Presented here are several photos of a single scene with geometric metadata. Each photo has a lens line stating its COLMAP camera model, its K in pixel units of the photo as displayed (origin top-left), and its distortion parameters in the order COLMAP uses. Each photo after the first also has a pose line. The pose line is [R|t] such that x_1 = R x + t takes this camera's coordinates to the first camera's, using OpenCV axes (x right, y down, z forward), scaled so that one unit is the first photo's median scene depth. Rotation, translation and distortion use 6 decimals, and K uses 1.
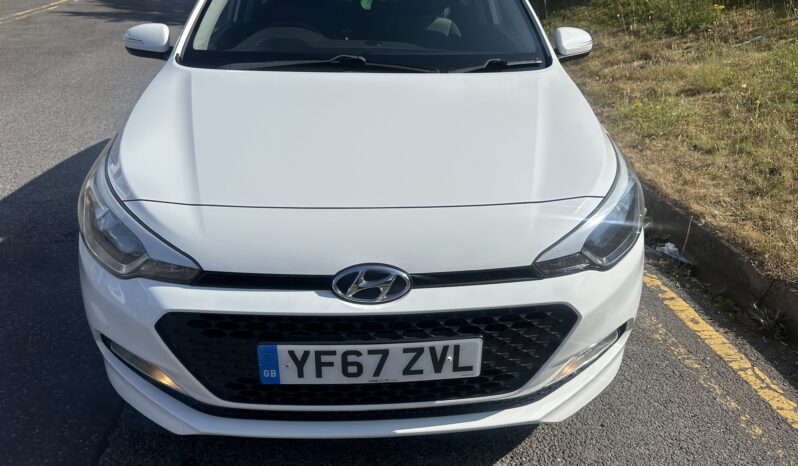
lens RADIAL K [[564.3, 0, 412.4], [0, 564.3, 233.9], [0, 0, 1]] dist [0.092551, -0.171426]
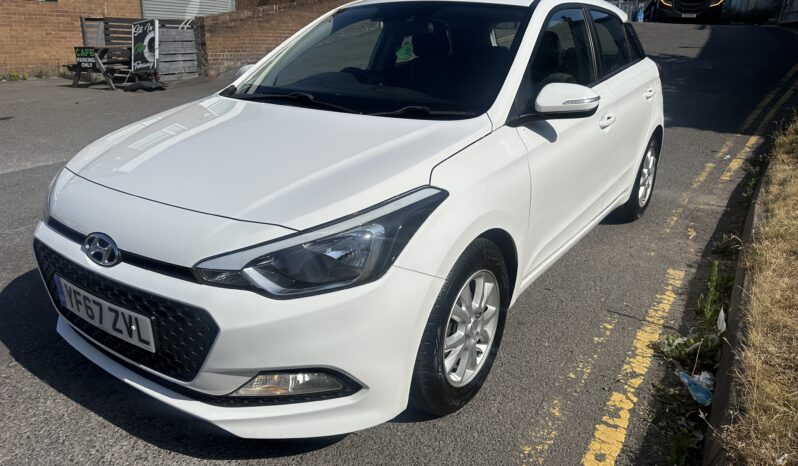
lens RADIAL K [[564.3, 0, 412.4], [0, 564.3, 233.9], [0, 0, 1]] dist [0.092551, -0.171426]
pose [[0.783210, 0.200584, -0.588513, 0.938362], [-0.258651, 0.965854, -0.015025, -0.083034], [0.565404, 0.163987, 0.808348, 0.252779]]
